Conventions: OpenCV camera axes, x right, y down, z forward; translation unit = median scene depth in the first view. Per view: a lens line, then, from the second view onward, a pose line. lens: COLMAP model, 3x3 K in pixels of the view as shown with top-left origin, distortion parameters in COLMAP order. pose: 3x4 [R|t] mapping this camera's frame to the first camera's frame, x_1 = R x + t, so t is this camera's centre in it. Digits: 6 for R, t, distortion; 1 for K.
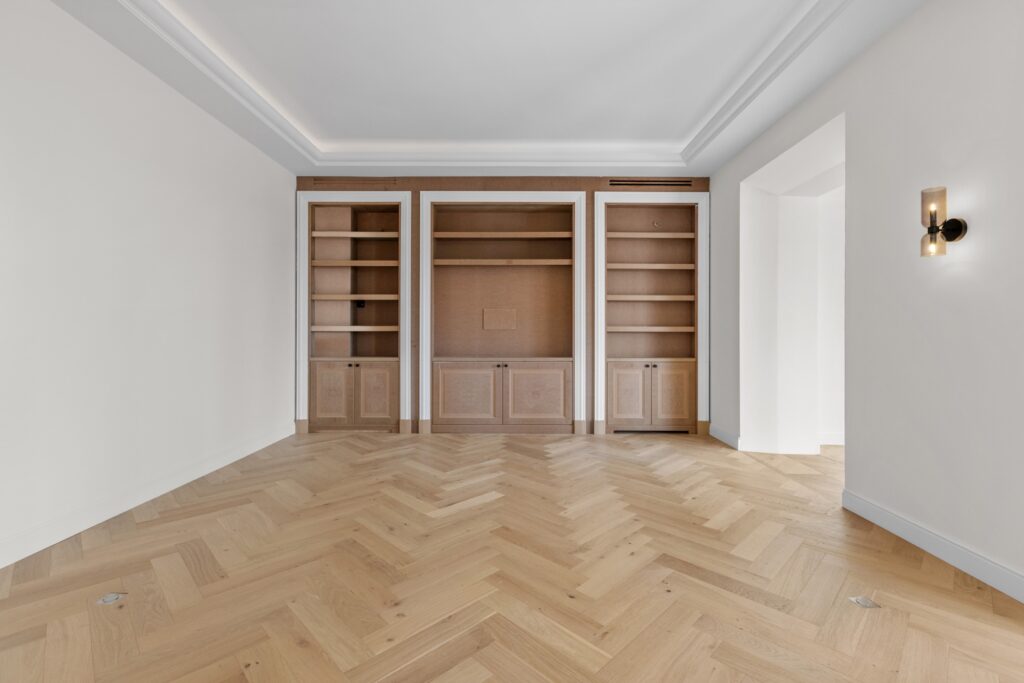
lens RADIAL K [[459.7, 0, 512.0], [0, 459.7, 333.3], [0, 0, 1]] dist [-0.001245, 0.000691]
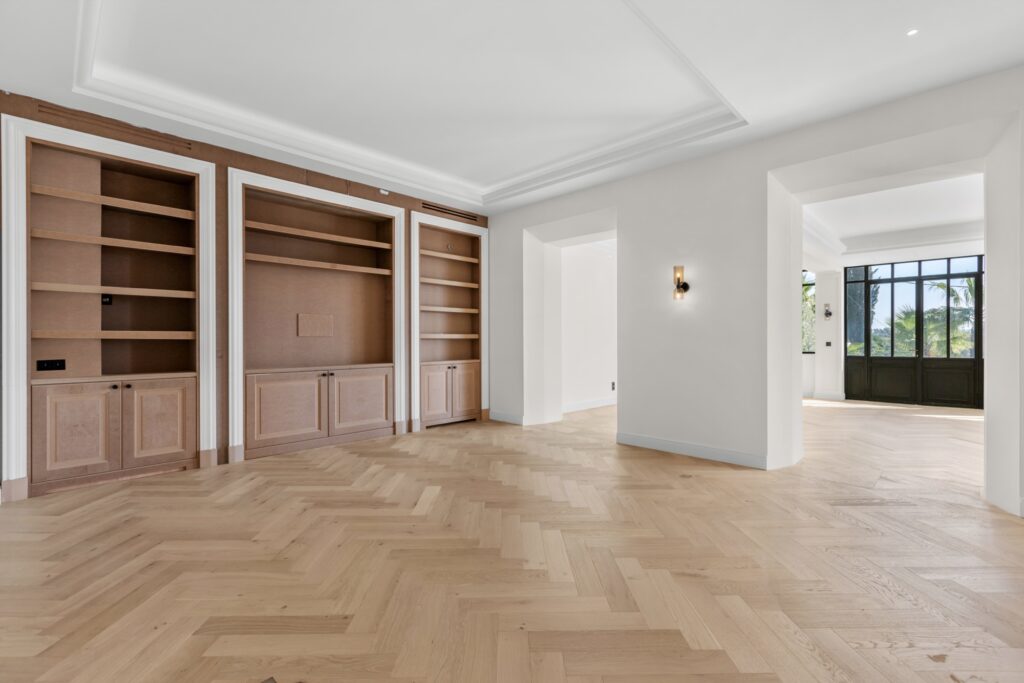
lens RADIAL K [[459.7, 0, 515.4], [0, 459.7, 340.8], [0, 0, 1]] dist [-0.001245, 0.000691]
pose [[0.689513, -0.005852, 0.724250, -0.440173], [0.004641, 0.999983, 0.003662, -0.001109], [-0.724259, 0.000836, 0.689528, 0.066873]]
